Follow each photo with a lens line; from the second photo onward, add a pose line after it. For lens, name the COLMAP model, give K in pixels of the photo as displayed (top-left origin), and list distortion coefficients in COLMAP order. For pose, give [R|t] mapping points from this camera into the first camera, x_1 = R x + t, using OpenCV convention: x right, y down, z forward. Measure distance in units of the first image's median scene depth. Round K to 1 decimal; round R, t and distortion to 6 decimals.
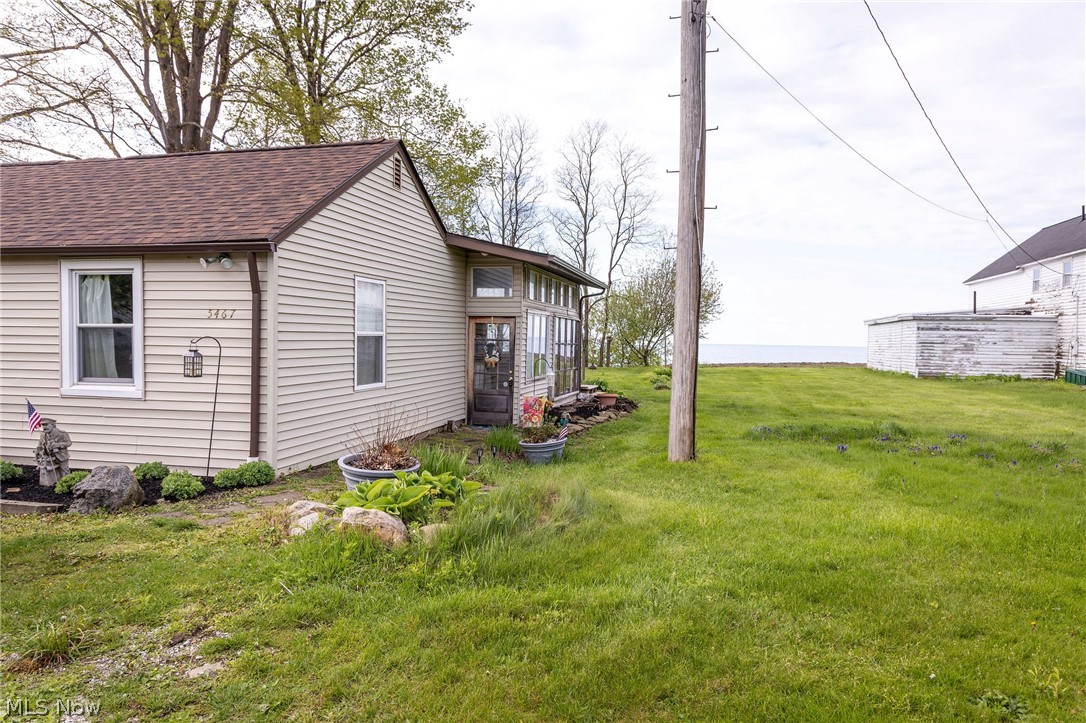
lens RADIAL K [[733.5, 0, 545.7], [0, 733.5, 361.3], [0, 0, 1]] dist [0.011005, -0.002347]
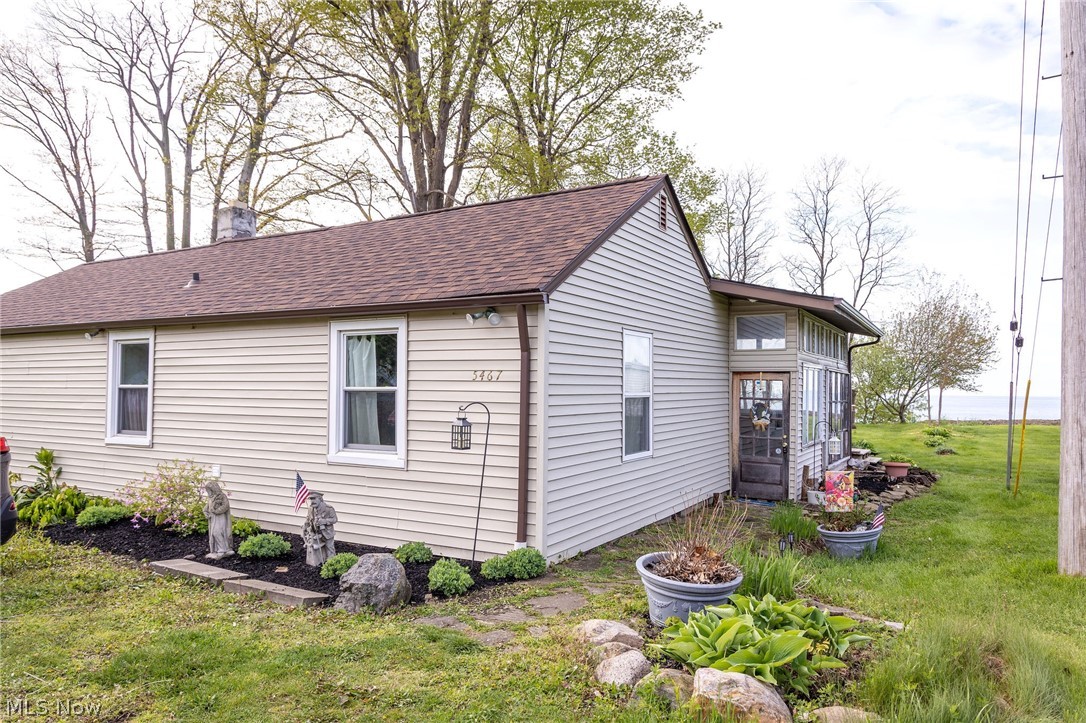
lens RADIAL K [[733.5, 0, 545.7], [0, 733.5, 361.3], [0, 0, 1]] dist [0.011005, -0.002347]
pose [[0.959243, -0.015093, -0.282177, -0.076210], [-0.004857, 0.997544, -0.069868, -0.012316], [0.282539, 0.068391, 0.956815, 0.105721]]
